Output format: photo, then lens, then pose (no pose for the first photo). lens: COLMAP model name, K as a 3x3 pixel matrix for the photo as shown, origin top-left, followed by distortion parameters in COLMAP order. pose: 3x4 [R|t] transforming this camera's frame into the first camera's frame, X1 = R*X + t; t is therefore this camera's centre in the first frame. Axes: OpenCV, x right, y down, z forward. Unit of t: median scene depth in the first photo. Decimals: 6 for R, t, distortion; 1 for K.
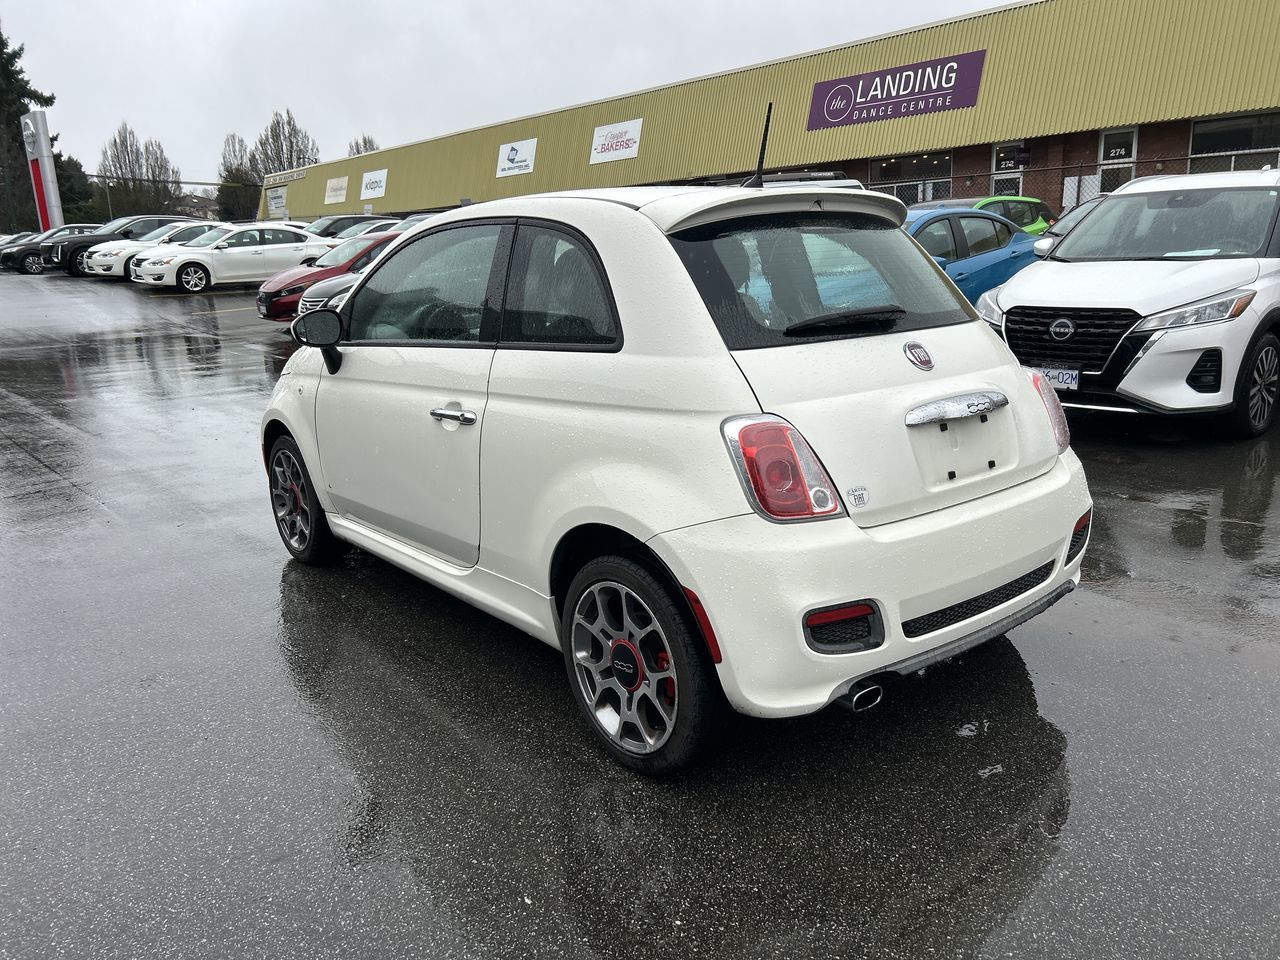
lens RADIAL K [[970.6, 0, 647.1], [0, 970.6, 482.1], [0, 0, 1]] dist [0.051905, -0.046524]
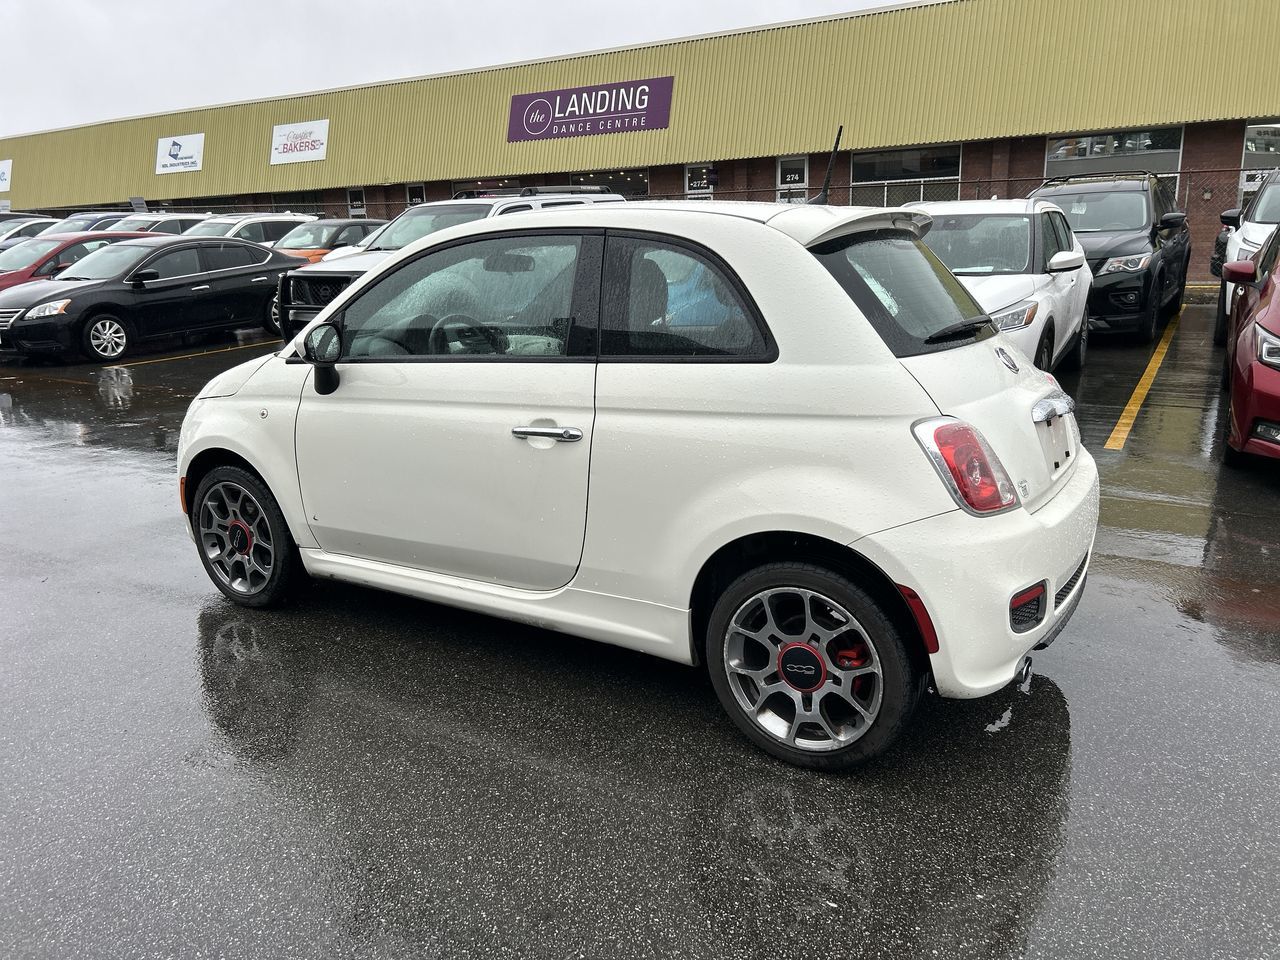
lens RADIAL K [[970.6, 0, 642.0], [0, 970.6, 481.9], [0, 0, 1]] dist [0.051905, -0.046524]
pose [[0.948211, -0.059031, 0.312106, -0.209470], [0.062008, 0.998076, 0.000387, -0.007593], [-0.311529, 0.018986, 0.950047, 0.031153]]
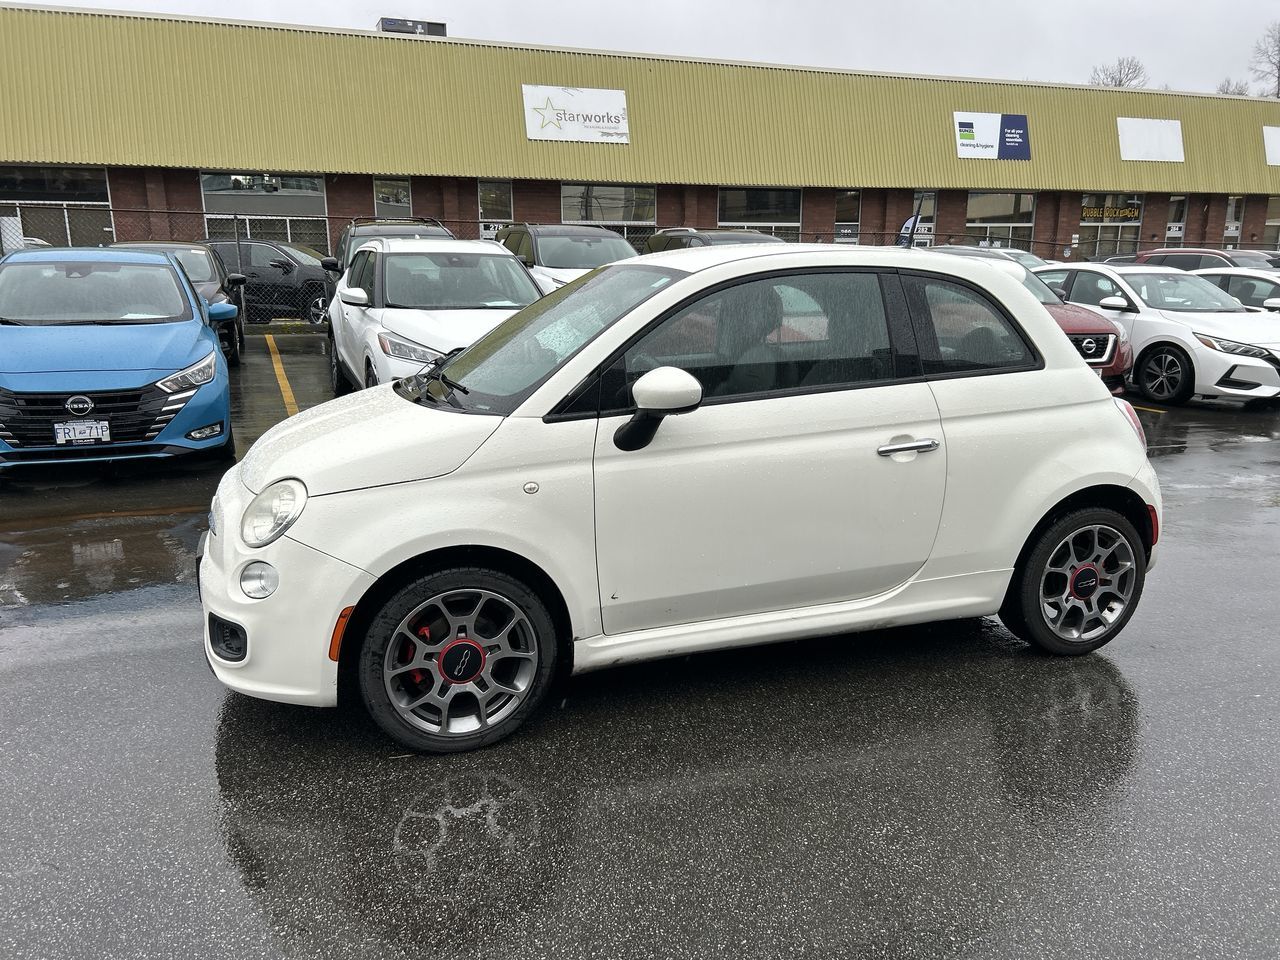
lens RADIAL K [[970.6, 0, 638.5], [0, 970.6, 481.5], [0, 0, 1]] dist [0.051905, -0.046524]
pose [[0.326521, -0.167218, 0.930281, -0.668008], [0.211726, 0.972155, 0.100431, -0.103895], [-0.921171, 0.164172, 0.352834, 0.458311]]
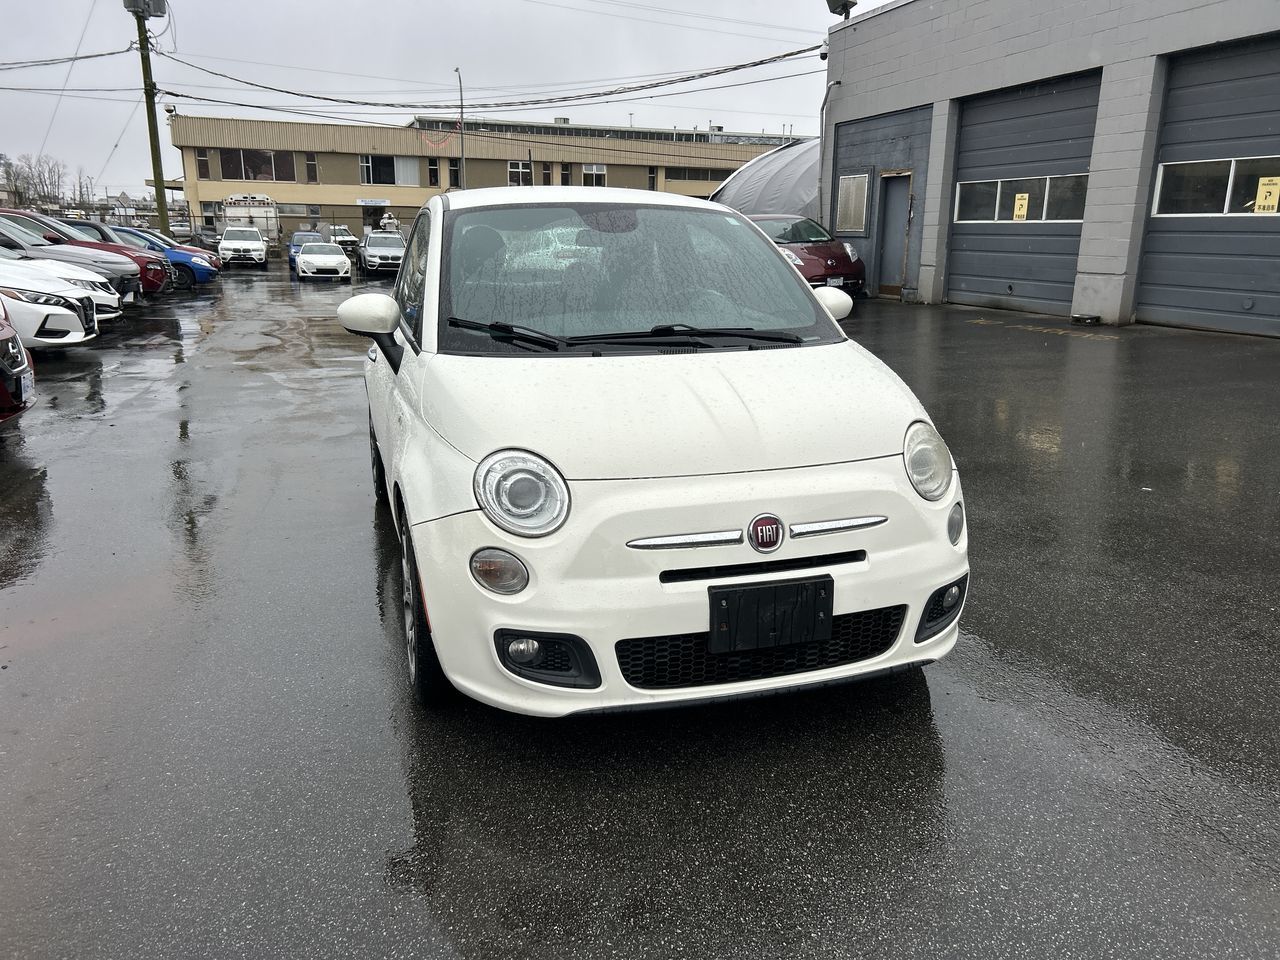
lens RADIAL K [[970.6, 0, 634.5], [0, 970.6, 473.7], [0, 0, 1]] dist [0.051905, -0.046524]
pose [[-0.921343, -0.066995, 0.382934, -0.338499], [0.114339, 0.894769, 0.431642, -0.284798], [-0.371556, 0.441475, -0.816729, 1.213327]]
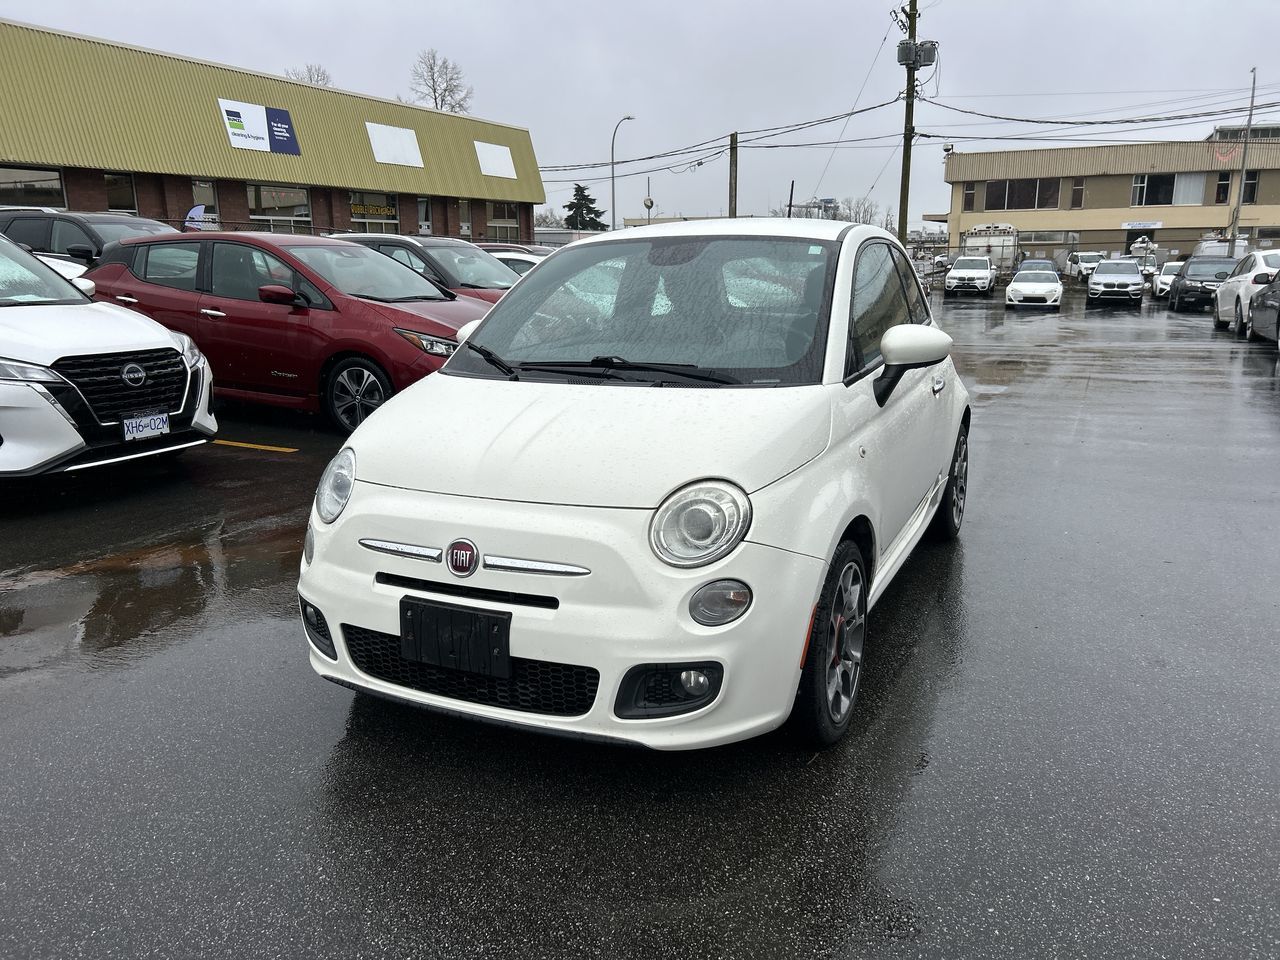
lens RADIAL K [[970.6, 0, 637.7], [0, 970.6, 467.7], [0, 0, 1]] dist [0.051905, -0.046524]
pose [[-0.406316, -0.152309, 0.900949, -0.630988], [0.237471, 0.934526, 0.265082, -0.210197], [-0.882335, 0.321656, -0.343544, 0.939885]]
